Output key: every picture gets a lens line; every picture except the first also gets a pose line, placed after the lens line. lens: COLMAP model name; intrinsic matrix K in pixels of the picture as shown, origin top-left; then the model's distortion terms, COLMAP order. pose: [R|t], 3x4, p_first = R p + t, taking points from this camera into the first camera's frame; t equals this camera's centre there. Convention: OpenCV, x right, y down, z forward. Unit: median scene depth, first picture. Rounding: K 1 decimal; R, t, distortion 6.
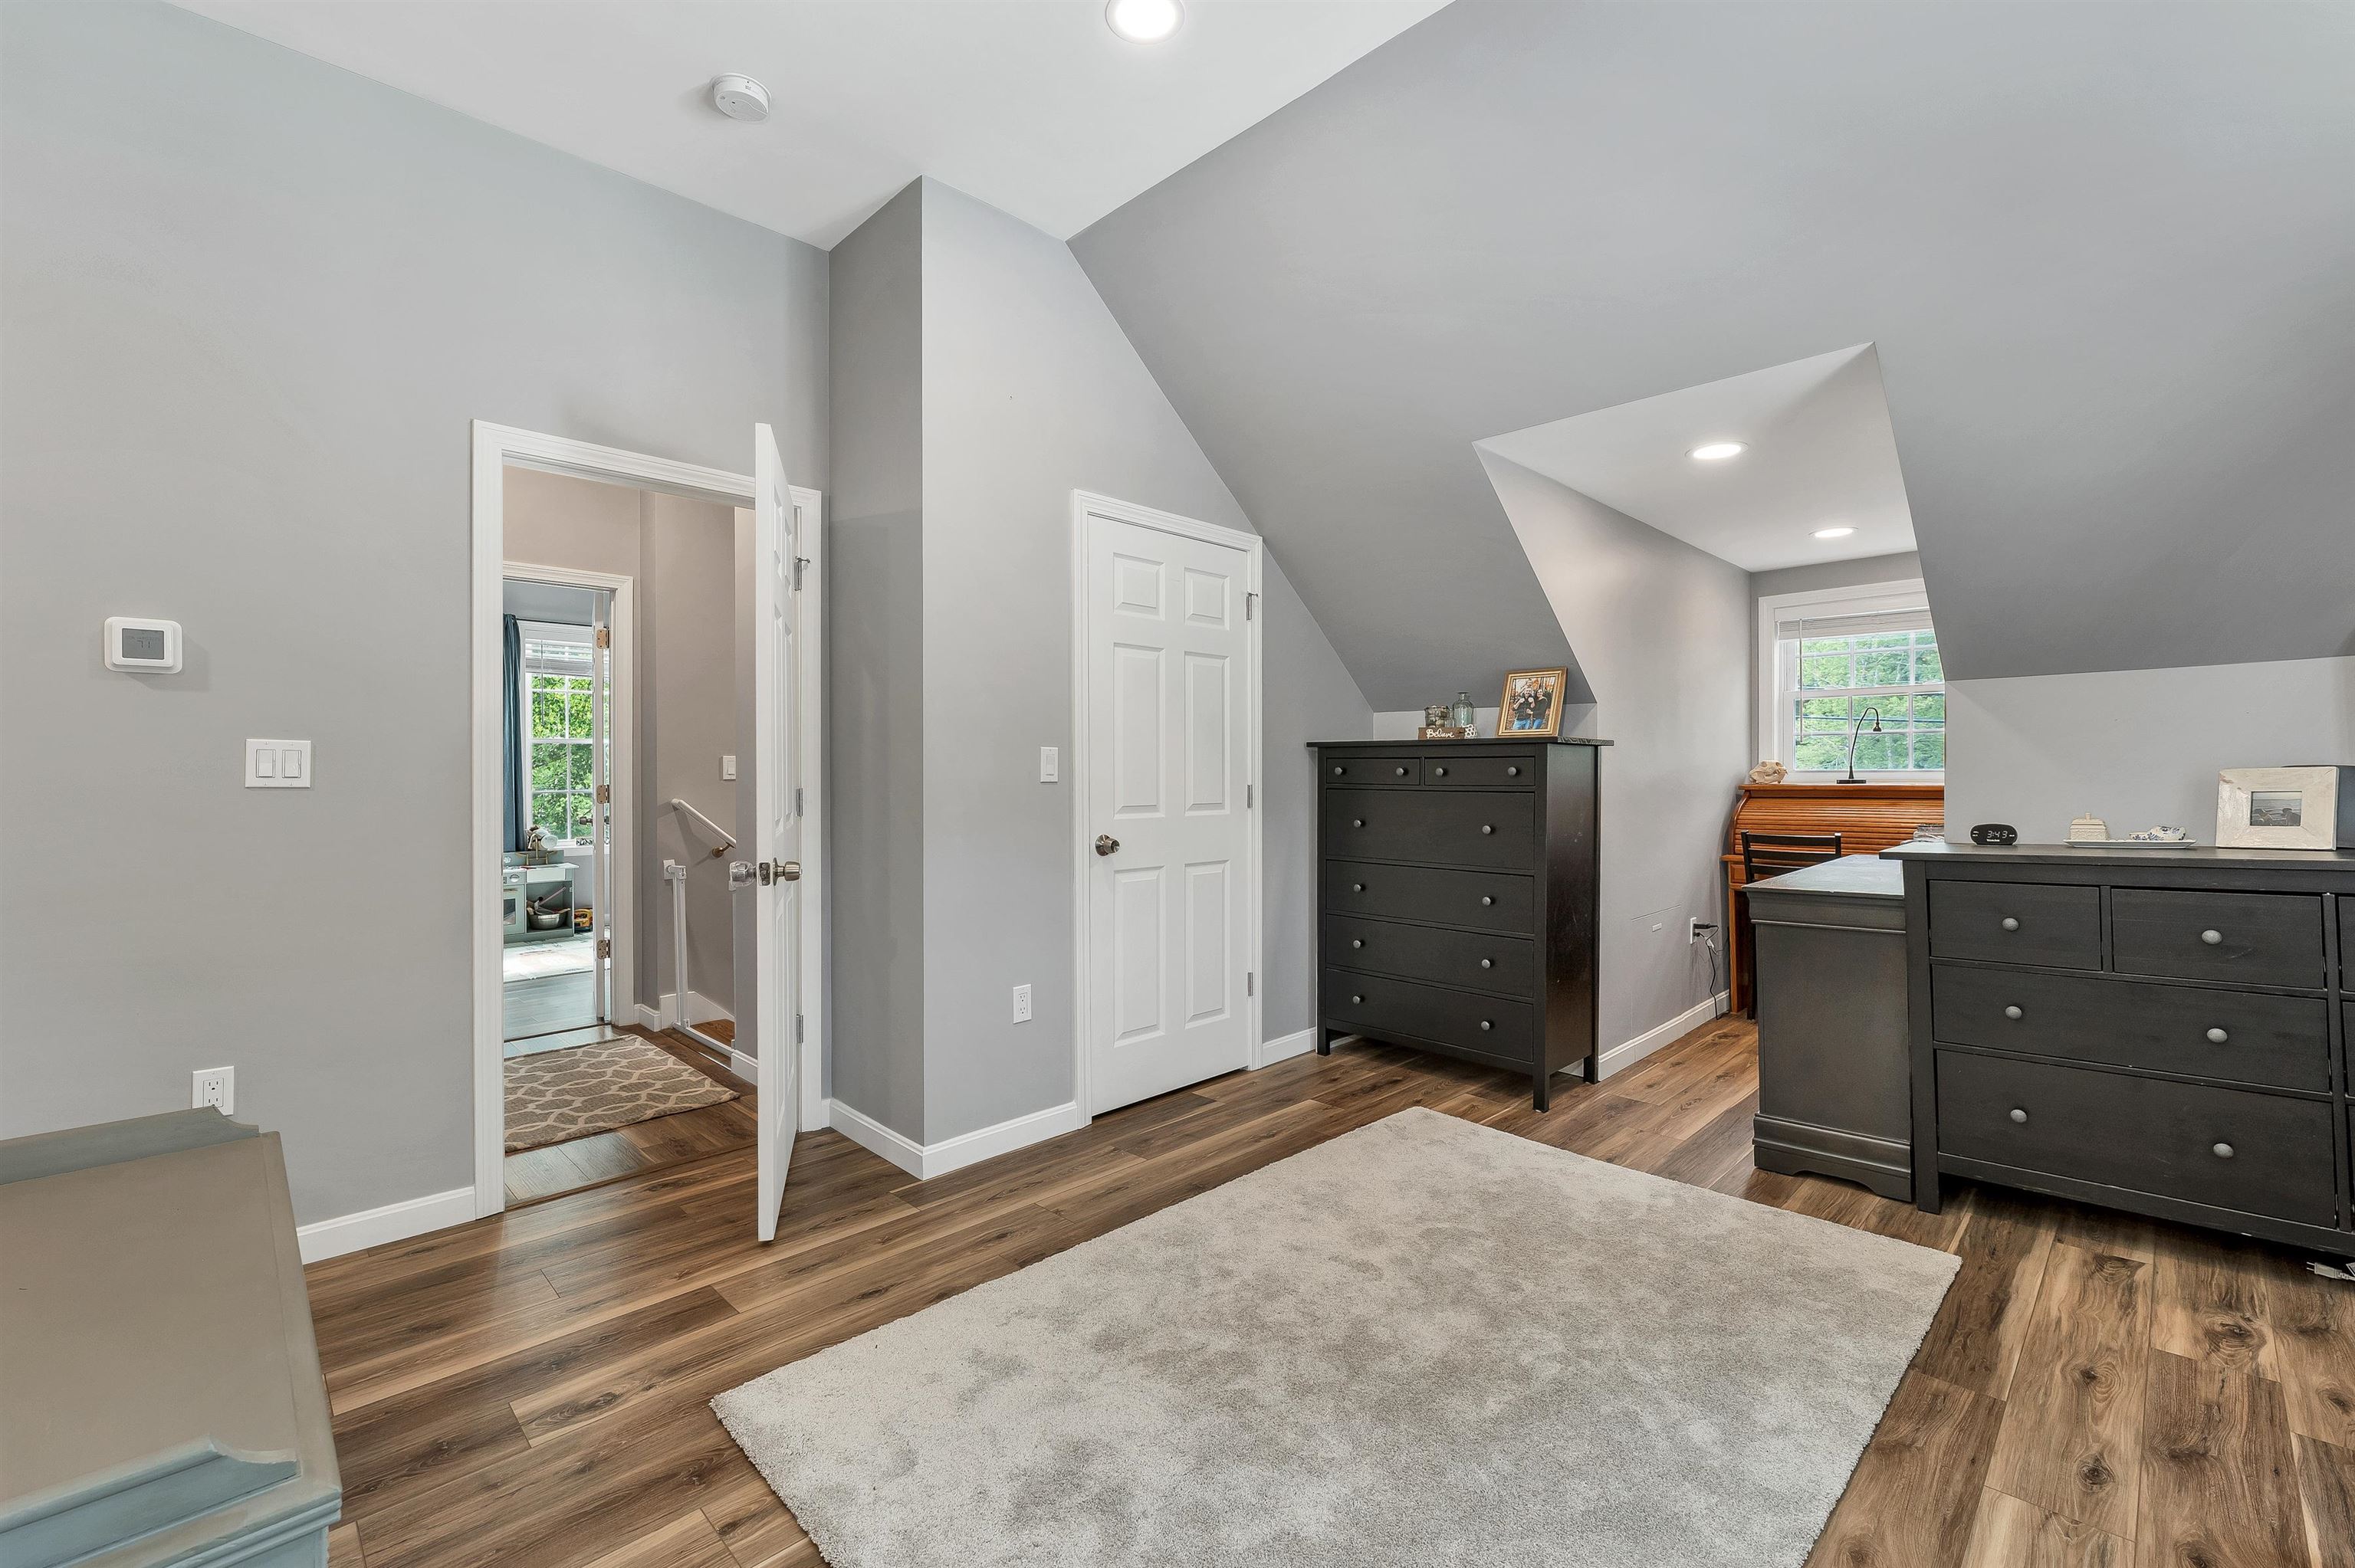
lens RADIAL K [[1003.4, 0, 1186.0], [0, 1003.4, 762.0], [0, 0, 1]] dist [-0.000146, -0.000218]
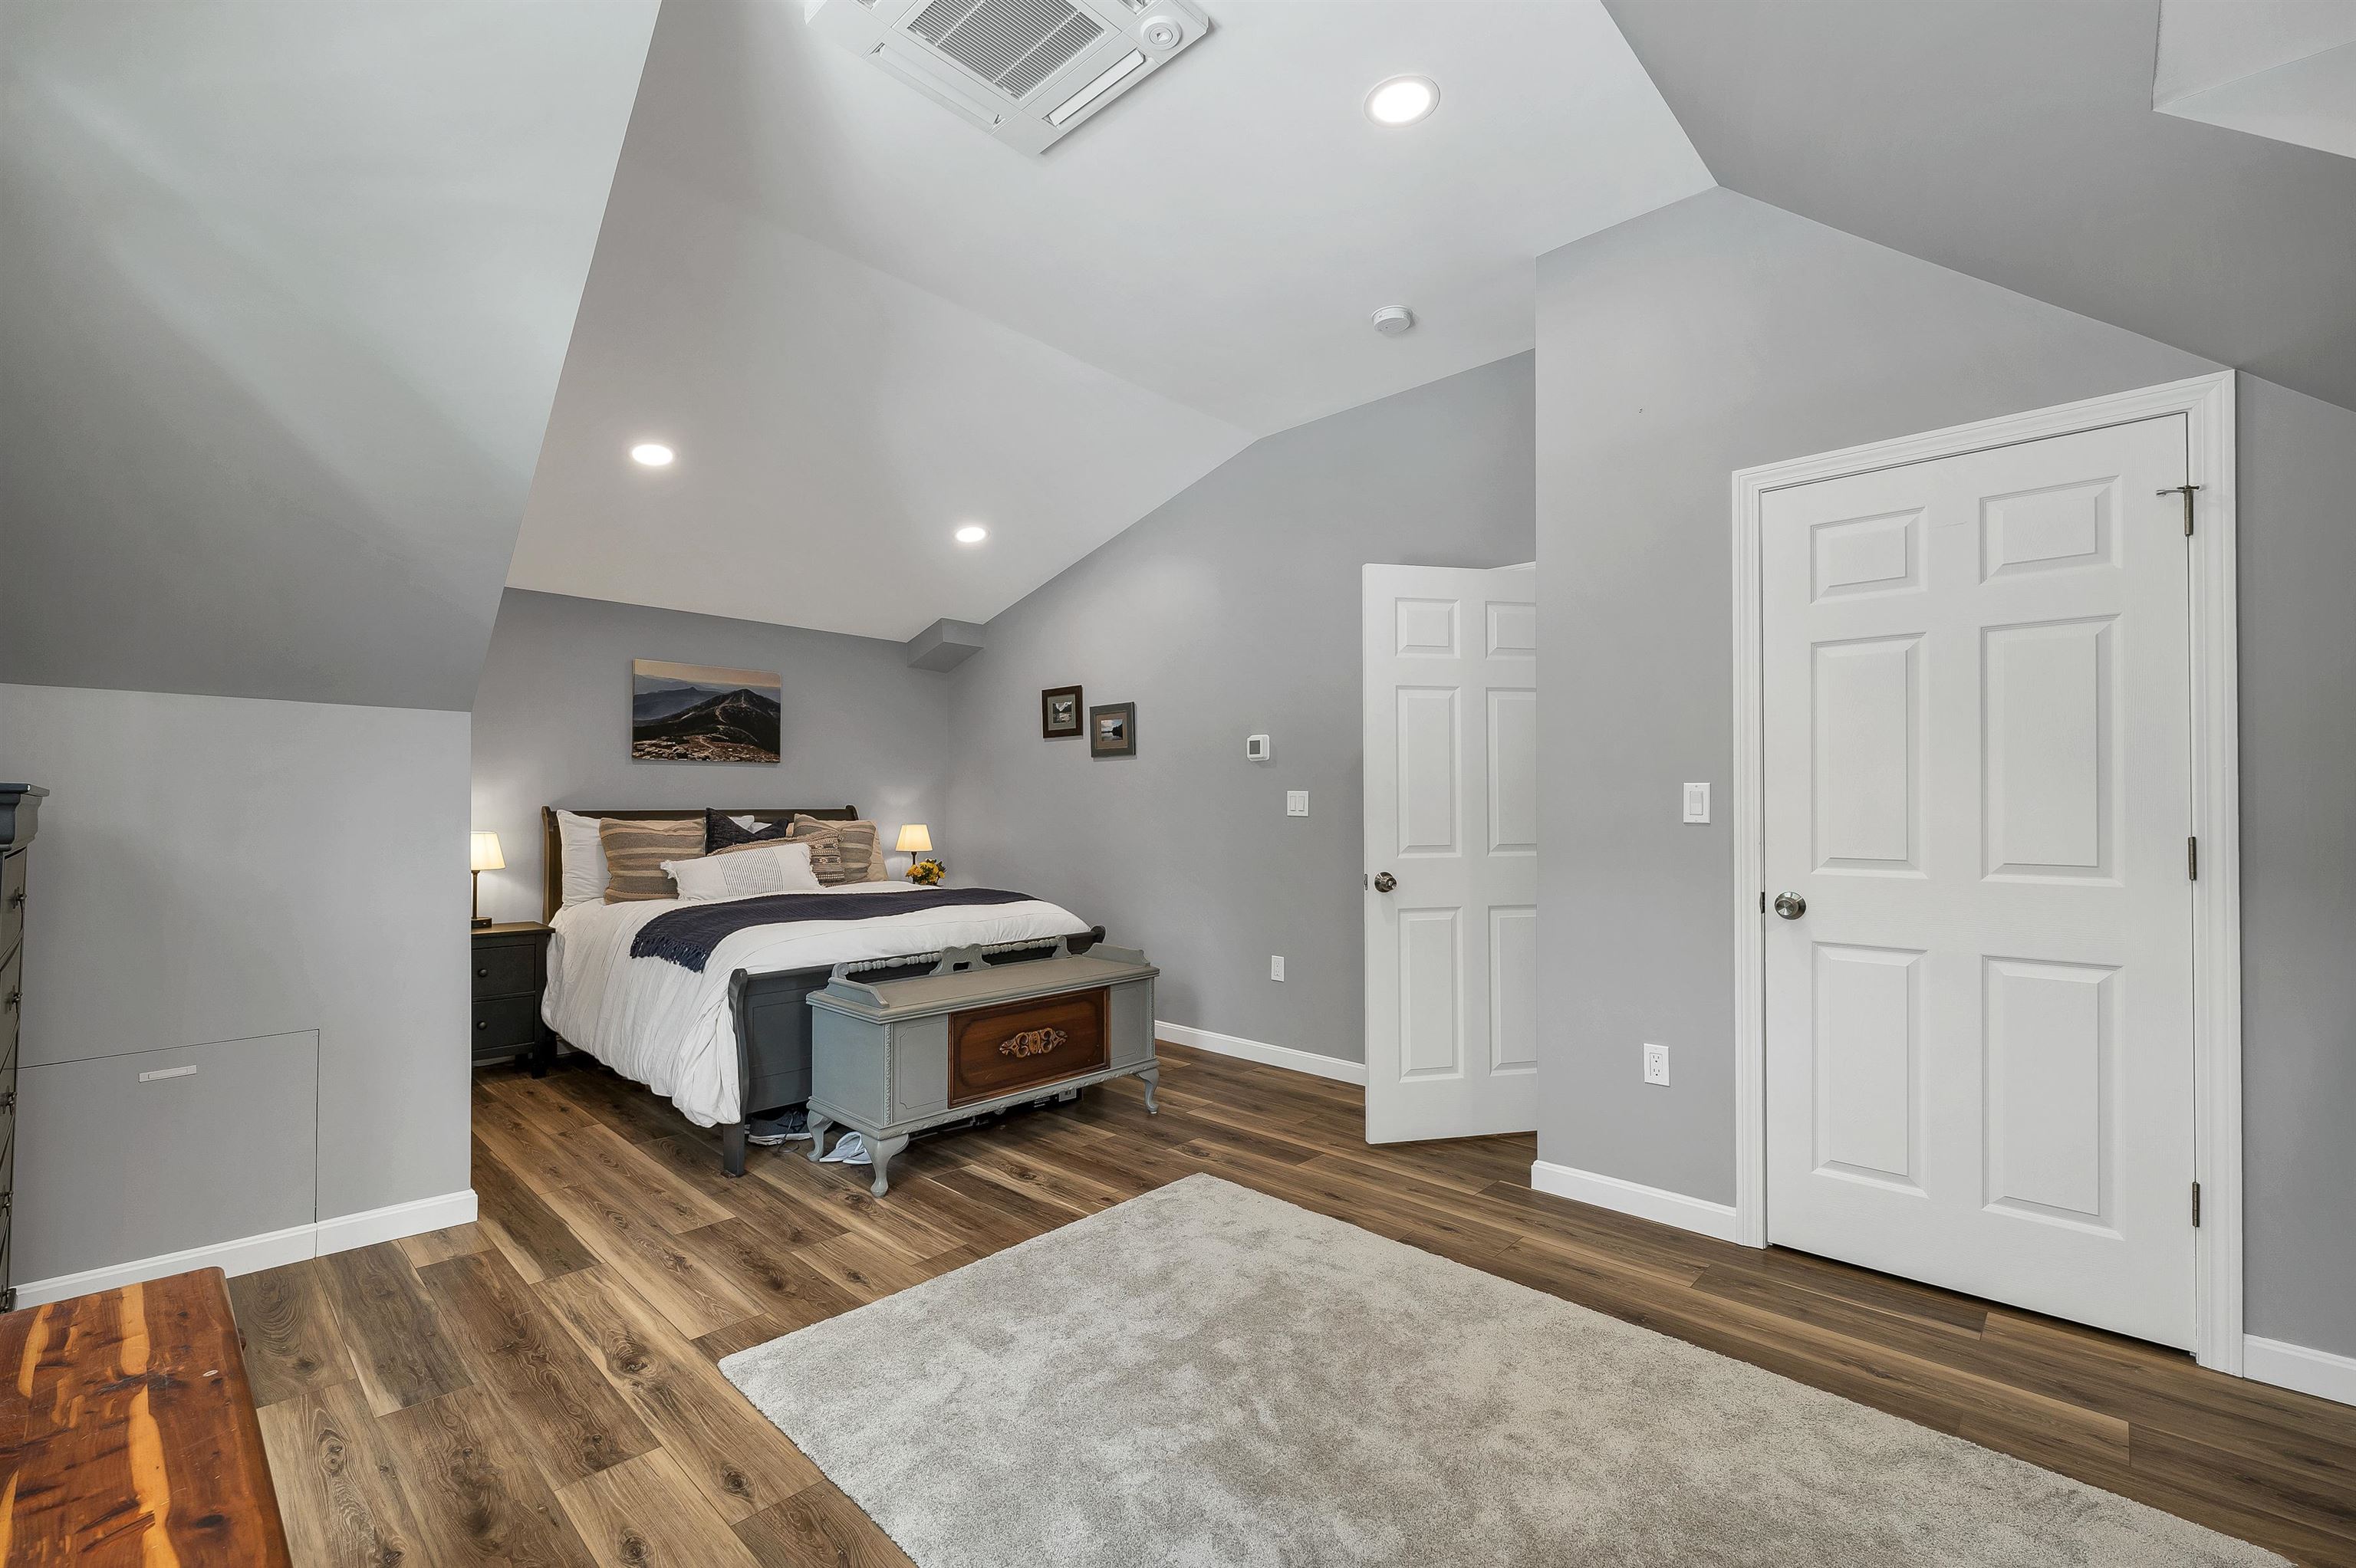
lens RADIAL K [[1000.3, 0, 1175.4], [0, 1000.3, 807.2], [0, 0, 1]] dist [-0.004052, -0.000391]
pose [[0.026120, 0.003476, -0.999653, 0.794159], [0.006139, 0.999975, 0.003637, -0.000025], [0.999640, -0.006231, 0.026098, 0.585389]]
